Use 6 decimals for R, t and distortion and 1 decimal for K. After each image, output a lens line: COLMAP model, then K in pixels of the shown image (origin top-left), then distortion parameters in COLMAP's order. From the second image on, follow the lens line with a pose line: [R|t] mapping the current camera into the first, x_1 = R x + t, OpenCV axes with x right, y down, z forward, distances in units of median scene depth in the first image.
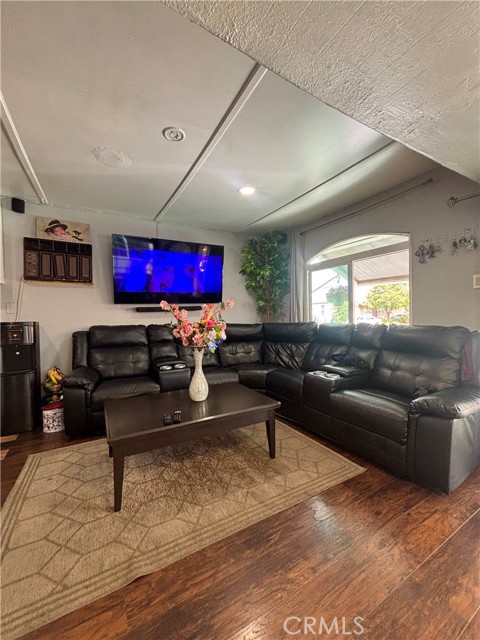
lens RADIAL K [[258.1, 0, 243.0], [0, 258.1, 317.4], [0, 0, 1]] dist [-0.006370, 0.001563]
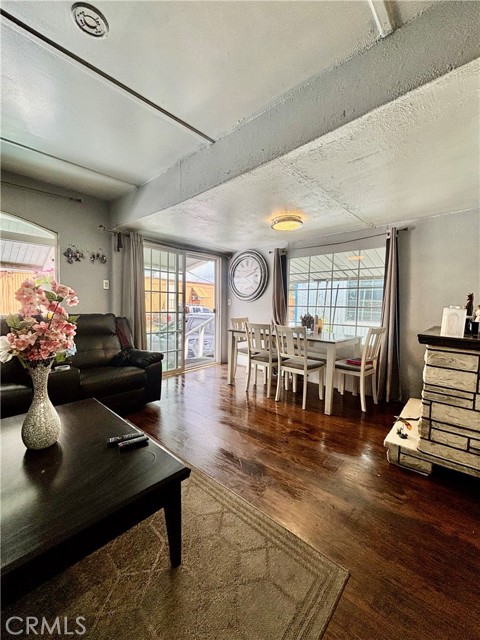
lens RADIAL K [[258.1, 0, 240.4], [0, 258.1, 317.5], [0, 0, 1]] dist [-0.006370, 0.001563]
pose [[-0.310459, -0.041621, 0.949675, -0.756214], [-0.004451, 0.999094, 0.042332, -0.010103], [-0.950576, 0.008915, -0.310363, 0.640806]]
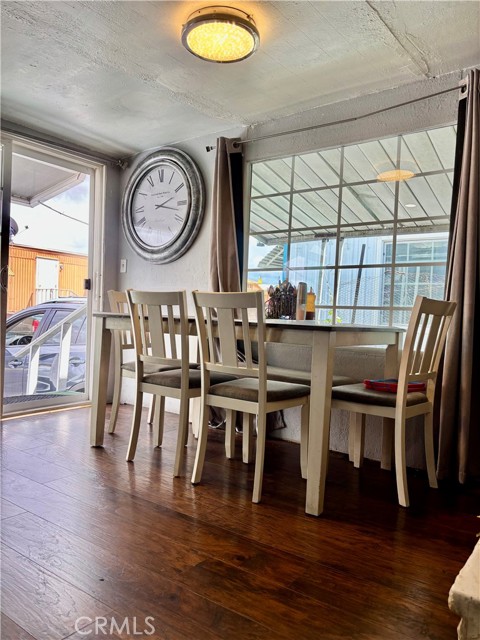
lens RADIAL K [[487.2, 0, 244.4], [0, 487.2, 319.1], [0, 0, 1]] dist [0.012881, 0.009675]
pose [[-0.398734, -0.013760, 0.916964, -0.525465], [-0.023983, 0.999702, 0.004573, 0.130335], [-0.916753, -0.020168, -0.398945, 0.367038]]
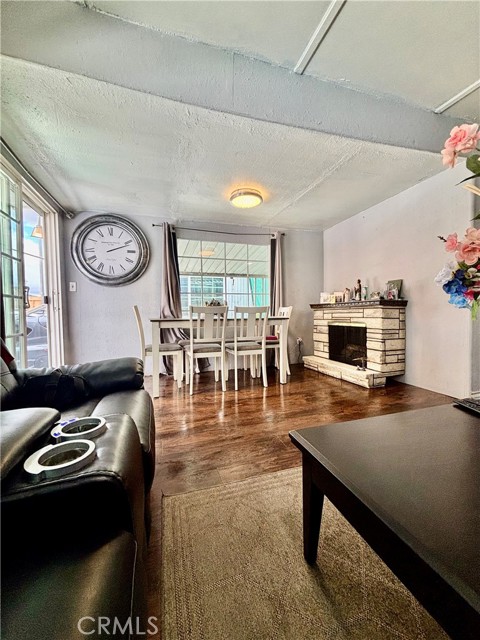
lens RADIAL K [[258.1, 0, 245.6], [0, 258.1, 318.0], [0, 0, 1]] dist [-0.006370, 0.001563]
pose [[-0.978348, 0.016650, 0.206296, 0.128476], [0.023490, 0.999251, 0.030753, 0.098651], [-0.205630, 0.034933, -0.978006, 1.210344]]
